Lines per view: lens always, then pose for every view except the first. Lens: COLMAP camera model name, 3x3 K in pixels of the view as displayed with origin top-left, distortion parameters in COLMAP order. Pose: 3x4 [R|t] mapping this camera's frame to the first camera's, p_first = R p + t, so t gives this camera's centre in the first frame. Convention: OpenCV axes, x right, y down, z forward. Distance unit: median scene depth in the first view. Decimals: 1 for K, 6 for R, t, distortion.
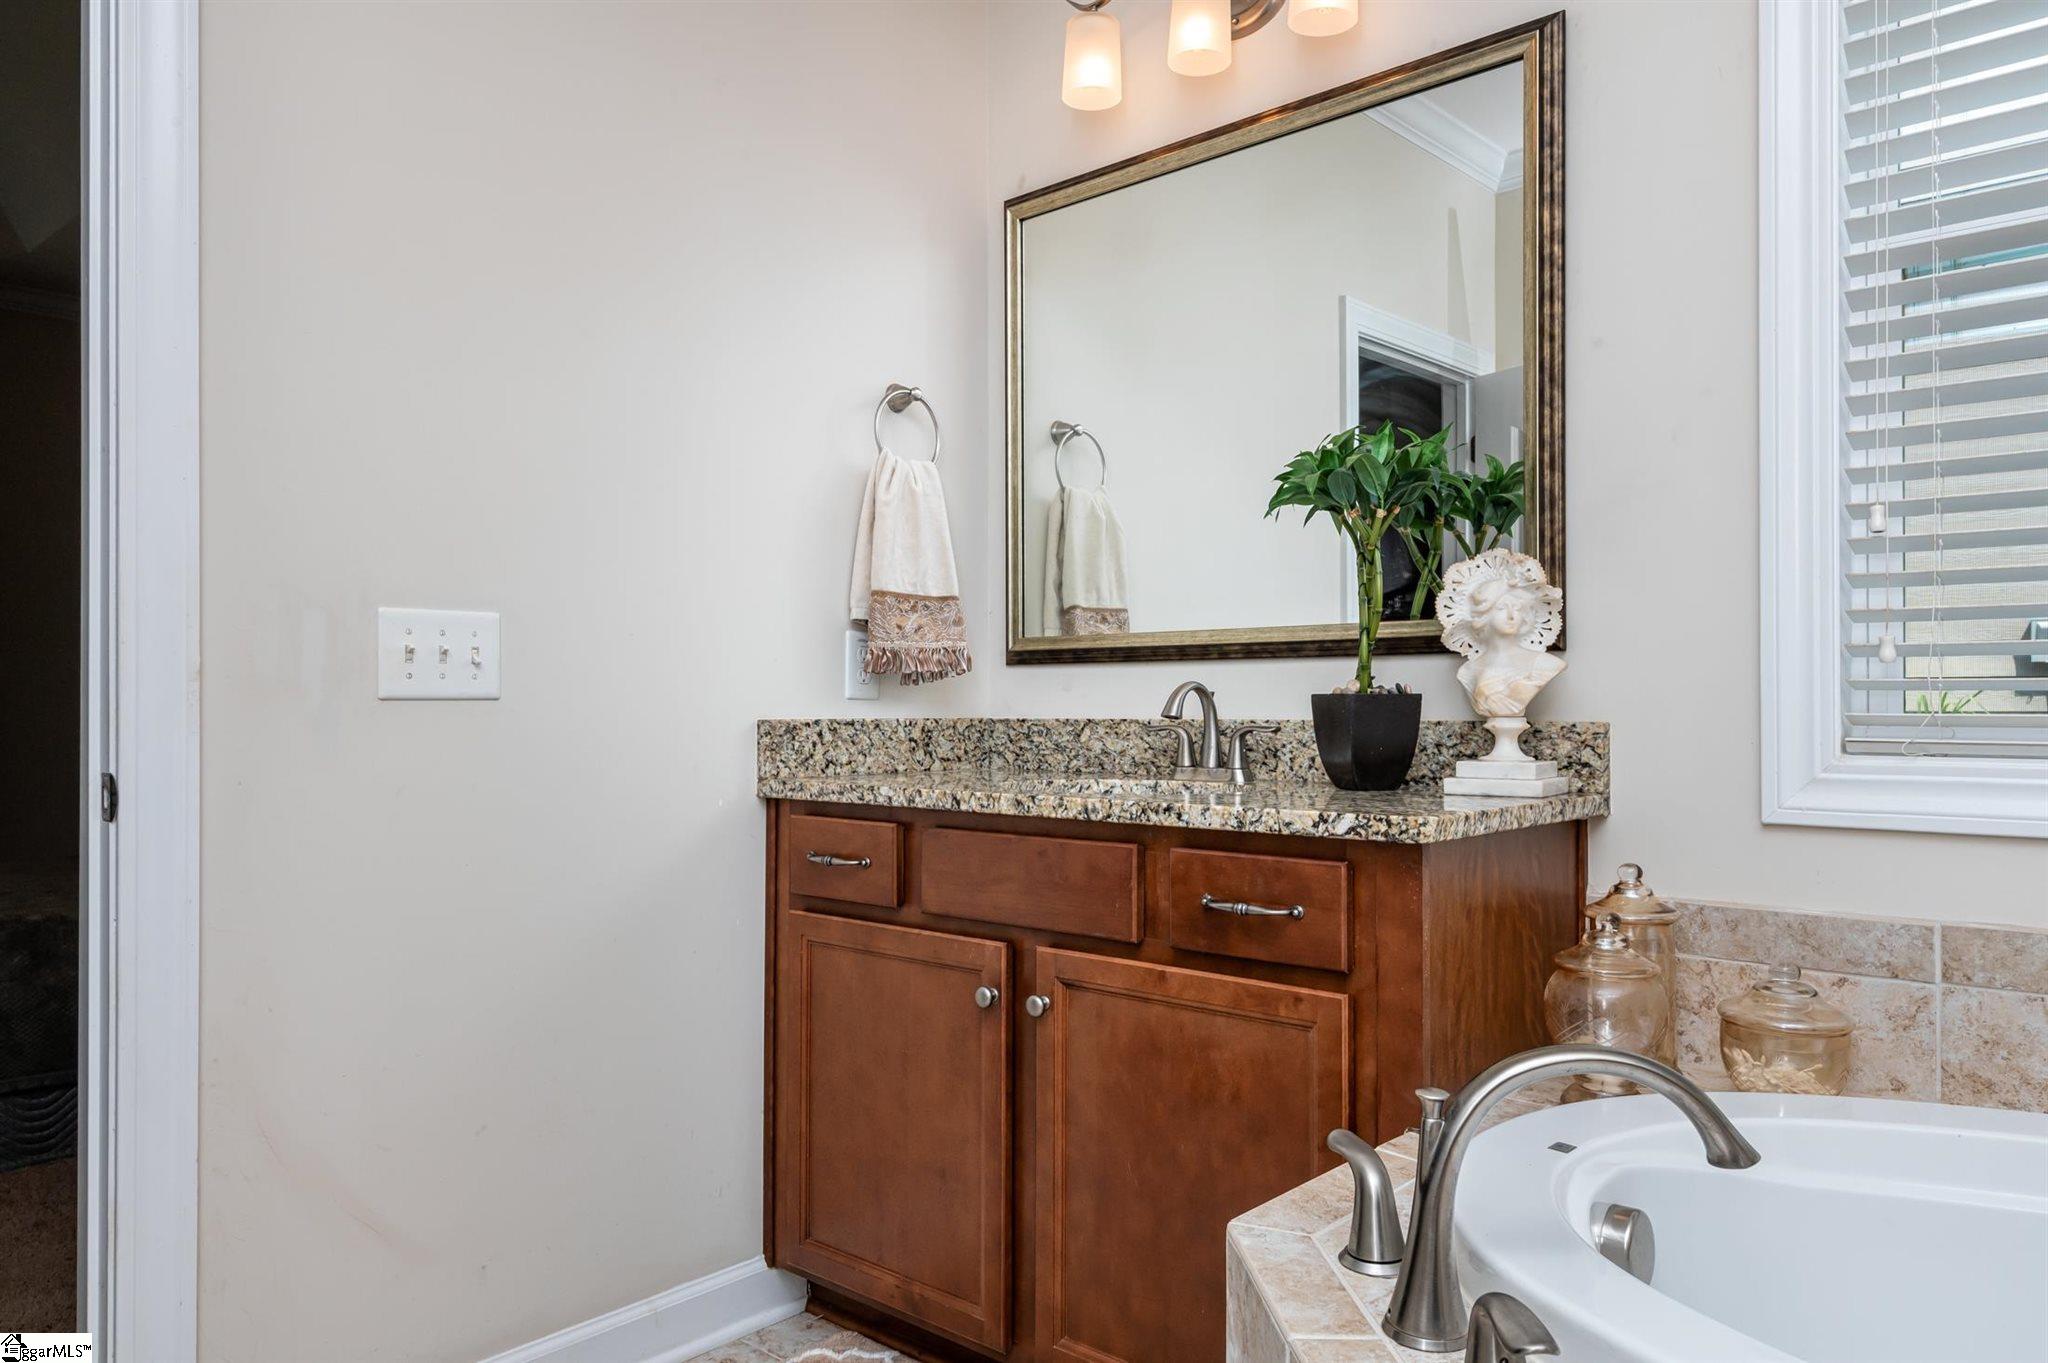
lens RADIAL K [[1371.5, 0, 1029.4], [0, 1371.5, 693.8], [0, 0, 1]] dist [0.020907, -0.014691]
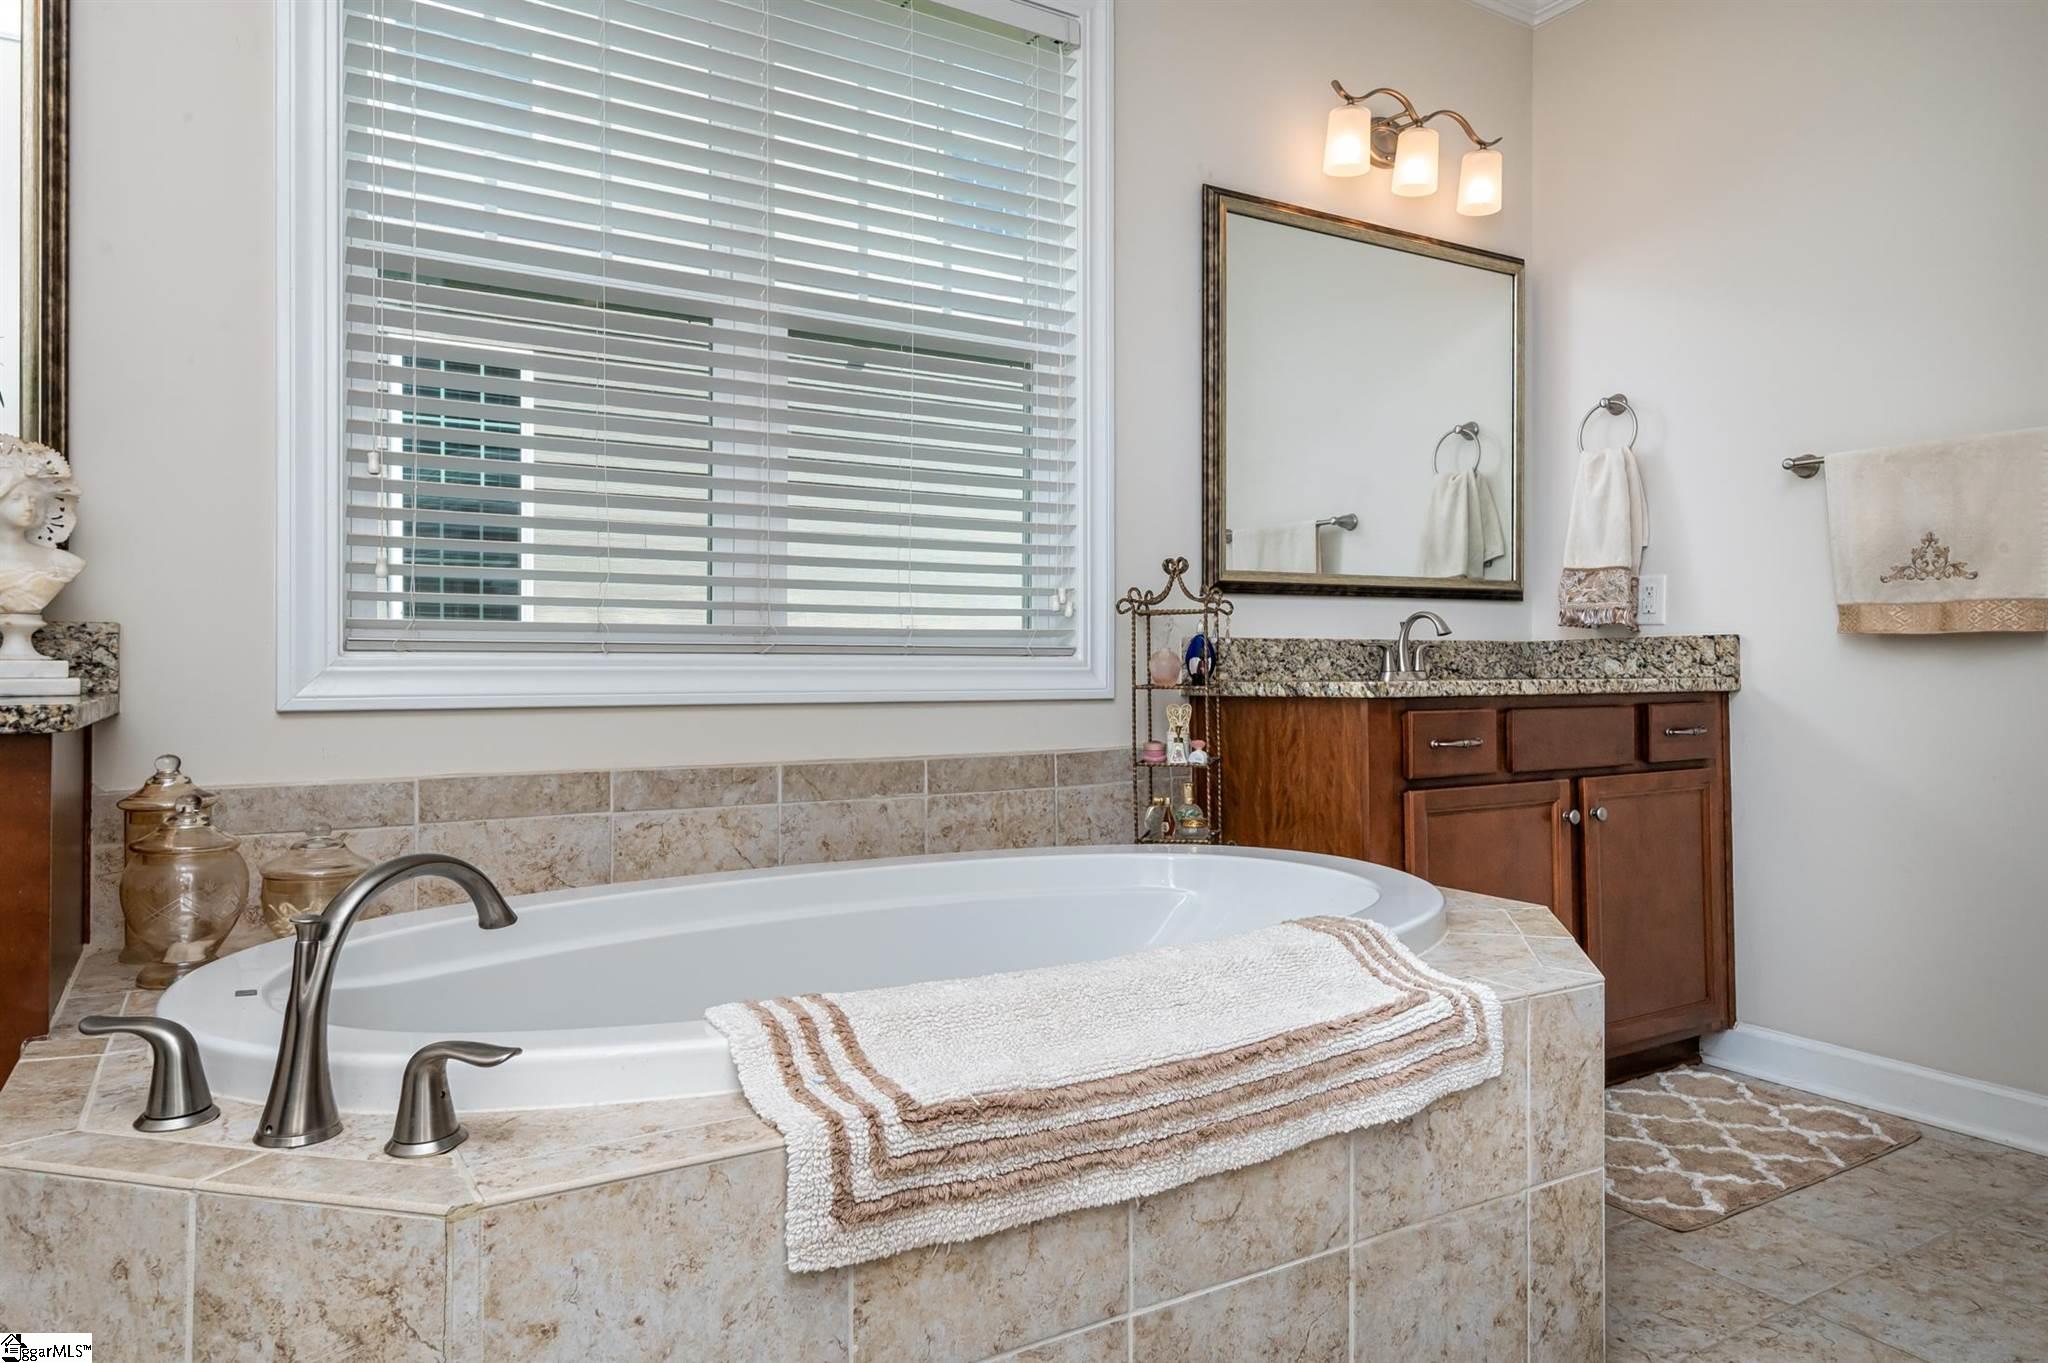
lens RADIAL K [[1280.9, 0, 1027.3], [0, 1280.9, 671.6], [0, 0, 1]] dist [0.012587, -0.001733]
pose [[0.285539, -0.004078, 0.958358, -0.336064], [-0.012178, 0.999895, 0.007883, 0.045379], [-0.958290, -0.013922, 0.285459, 0.088563]]
